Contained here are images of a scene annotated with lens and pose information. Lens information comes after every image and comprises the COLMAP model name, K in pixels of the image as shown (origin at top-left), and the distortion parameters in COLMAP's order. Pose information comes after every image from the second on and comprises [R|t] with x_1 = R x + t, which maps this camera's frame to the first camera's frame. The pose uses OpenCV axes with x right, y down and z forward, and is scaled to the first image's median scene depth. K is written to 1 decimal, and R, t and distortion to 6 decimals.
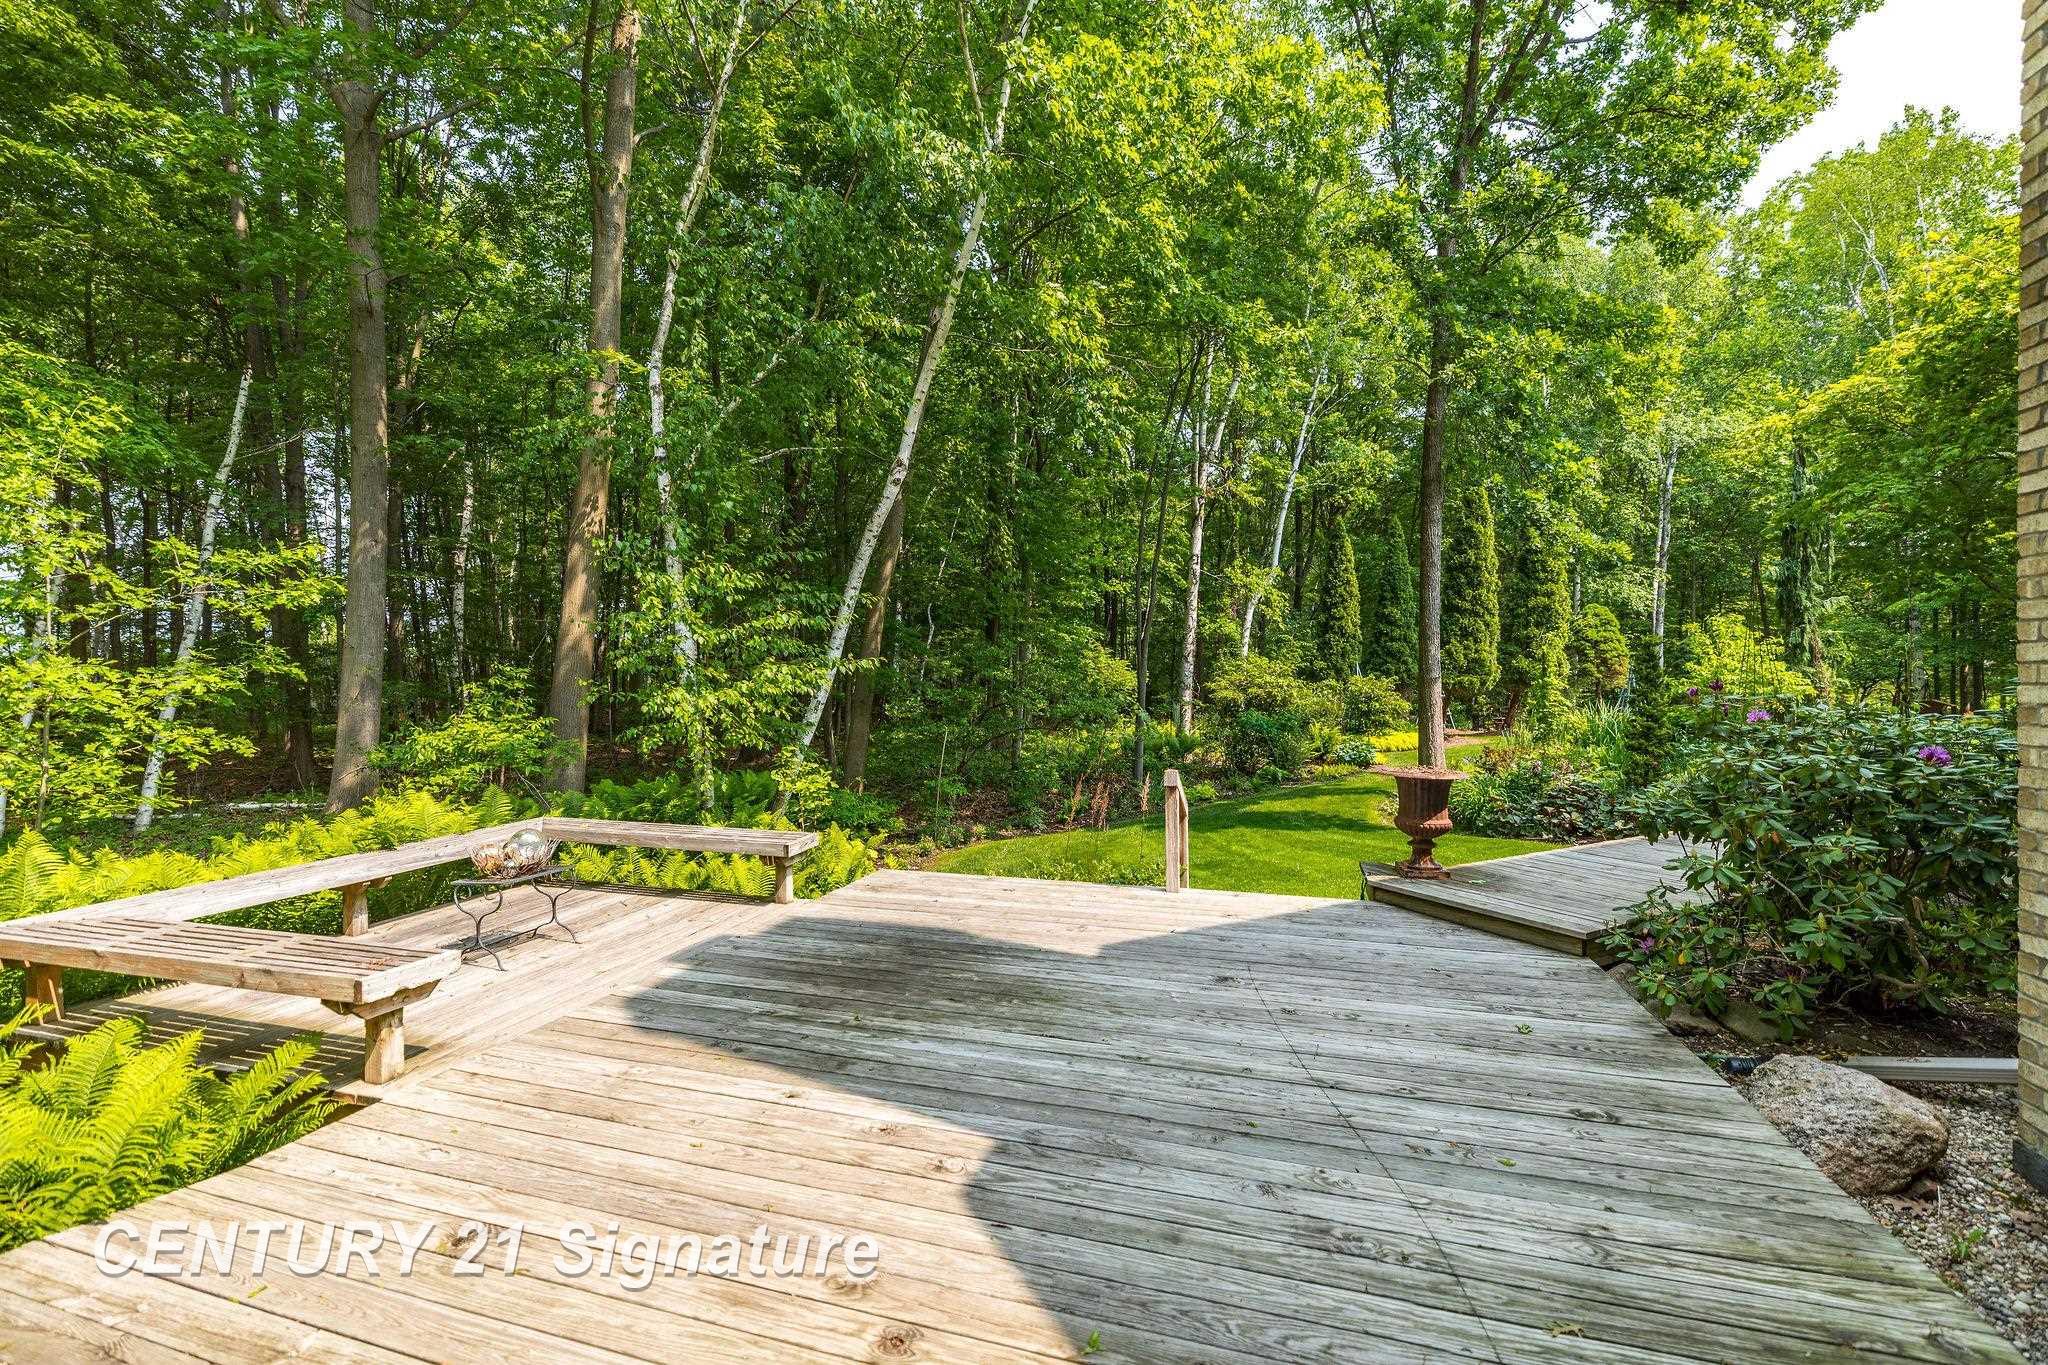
lens RADIAL K [[848.1, 0, 1024.0], [0, 848.1, 682.5], [0, 0, 1]] dist [-0.000404, -0.000172]
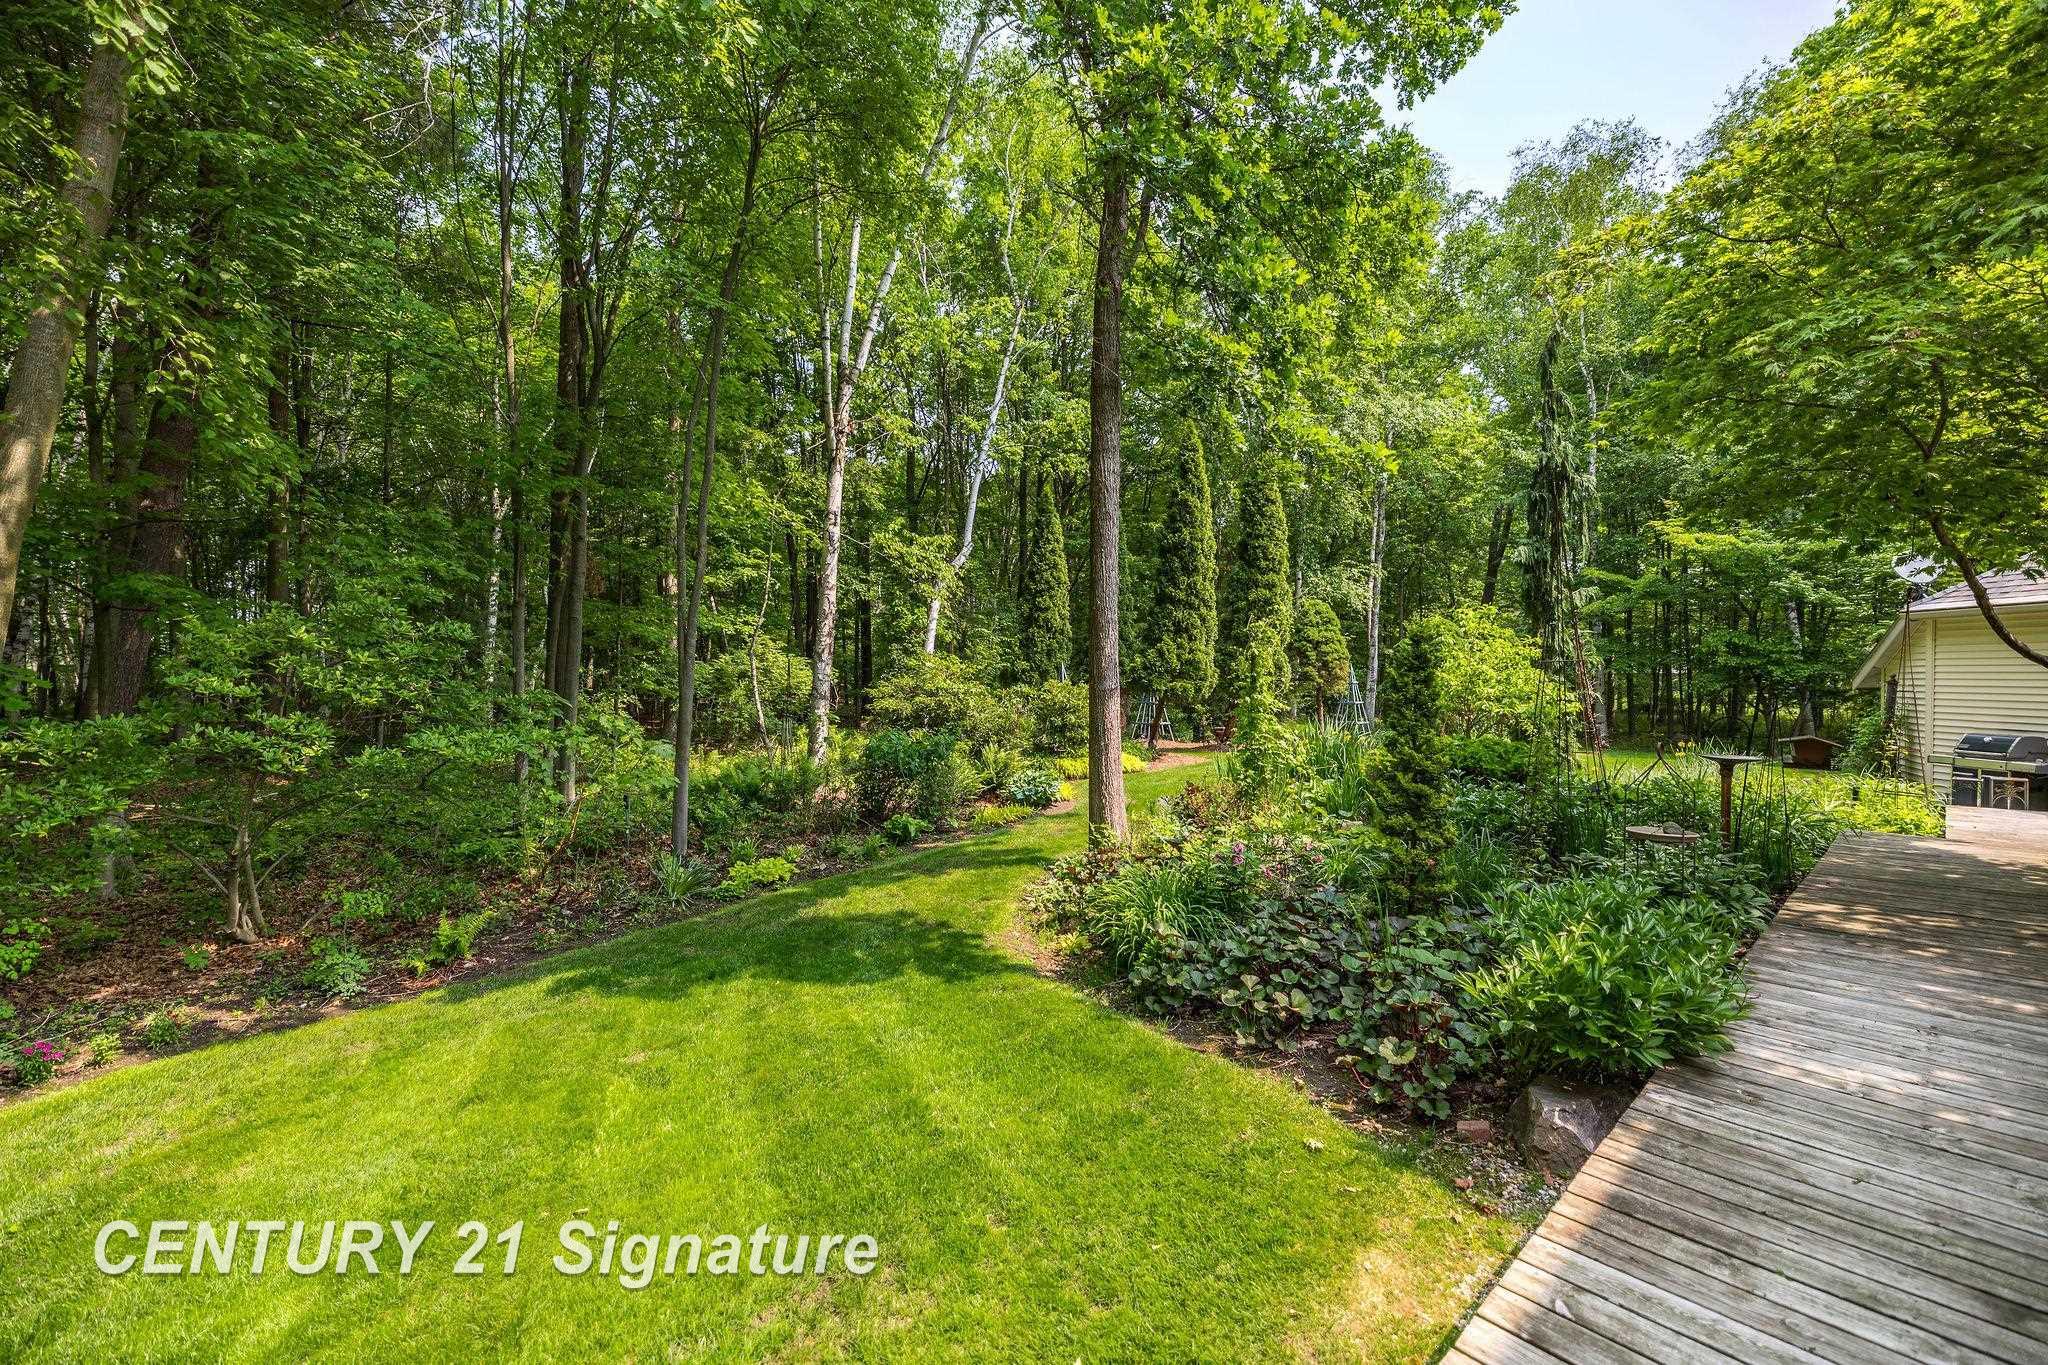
lens RADIAL K [[848.1, 0, 1024.0], [0, 848.1, 682.5], [0, 0, 1]] dist [-0.000404, -0.000172]
pose [[0.964792, 0.003045, 0.262995, 0.158709], [-0.003804, 0.999990, 0.002376, -0.007646], [-0.262986, -0.003293, 0.964794, 0.245420]]
